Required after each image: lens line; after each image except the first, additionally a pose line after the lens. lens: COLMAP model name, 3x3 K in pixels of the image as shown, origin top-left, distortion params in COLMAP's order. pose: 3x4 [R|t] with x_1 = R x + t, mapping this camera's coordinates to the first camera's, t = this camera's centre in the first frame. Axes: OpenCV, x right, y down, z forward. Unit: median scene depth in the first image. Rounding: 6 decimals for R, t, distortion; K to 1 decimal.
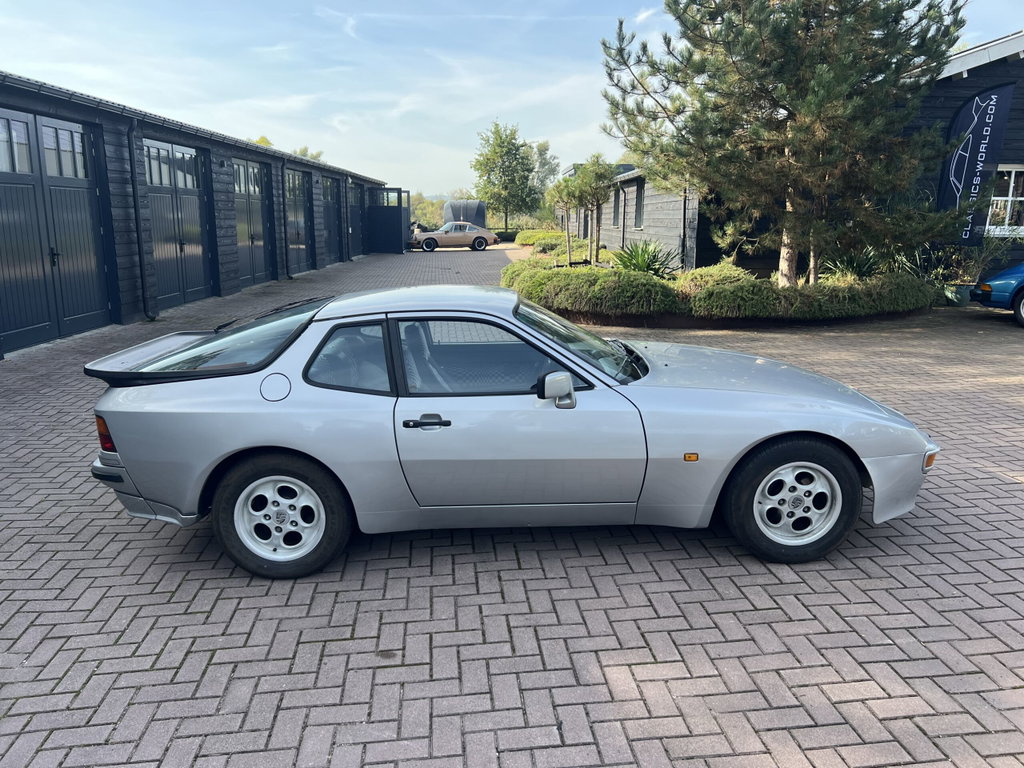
lens RADIAL K [[784.1, 0, 521.2], [0, 784.1, 378.4], [0, 0, 1]] dist [0.041243, -0.050501]
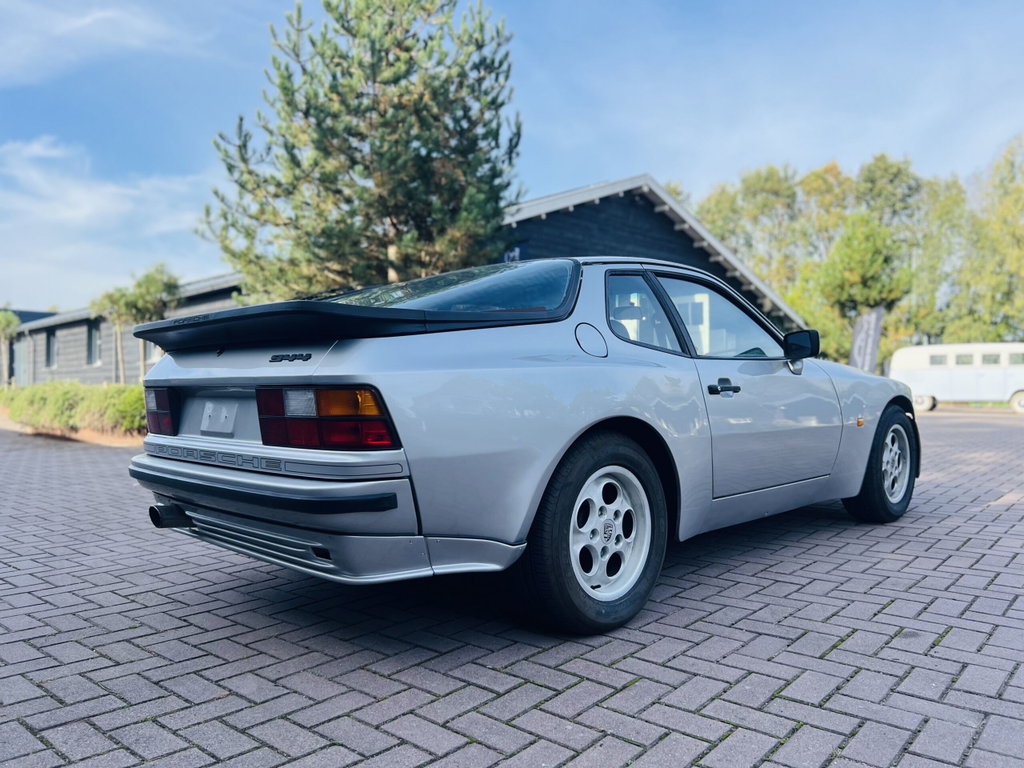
lens RADIAL K [[778.9, 0, 520.5], [0, 778.9, 375.1], [0, 0, 1]] dist [0.042425, -0.044141]
pose [[0.723752, 0.010653, 0.689978, -0.810891], [0.143378, 0.975738, -0.165462, 0.143170], [-0.675000, 0.218681, 0.704665, 0.540942]]
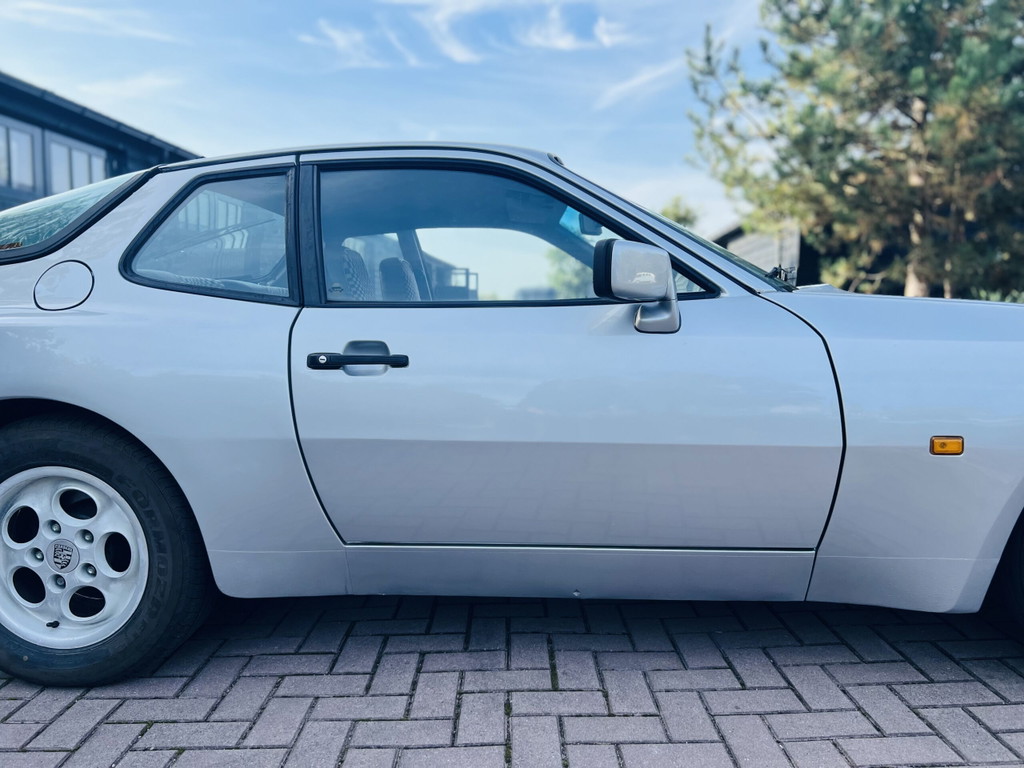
lens RADIAL K [[783.6, 0, 517.3], [0, 783.6, 391.9], [0, 0, 1]] dist [0.001997, 0.002594]
pose [[0.995270, 0.011403, -0.096473, 0.019250], [-0.021954, 0.993797, -0.109021, 0.120612], [0.094632, 0.110623, 0.989347, 0.528079]]
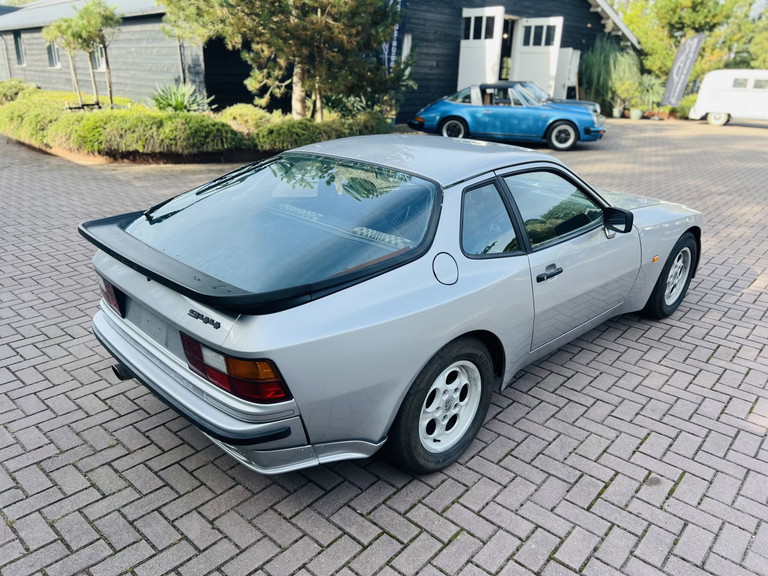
lens RADIAL K [[588.0, 0, 390.9], [0, 588.0, 283.8], [0, 0, 1]] dist [0.041243, -0.050501]
pose [[0.734245, -0.212686, 0.644708, -0.758392], [0.110380, 0.974422, 0.195747, -0.103178], [-0.669851, -0.072563, 0.738941, 0.536663]]
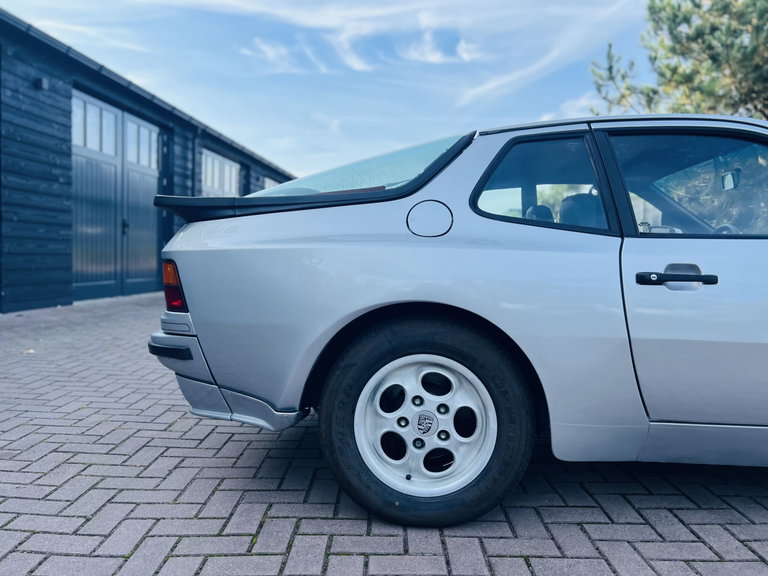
lens RADIAL K [[584.2, 0, 384.0], [0, 584.2, 288.0], [0, 0, 1]] dist [0.040886, -0.046827]
pose [[0.993499, 0.029625, -0.109918, -0.284790], [-0.046364, 0.987135, -0.153016, 0.140072], [0.103971, 0.157118, 0.982092, 0.509313]]
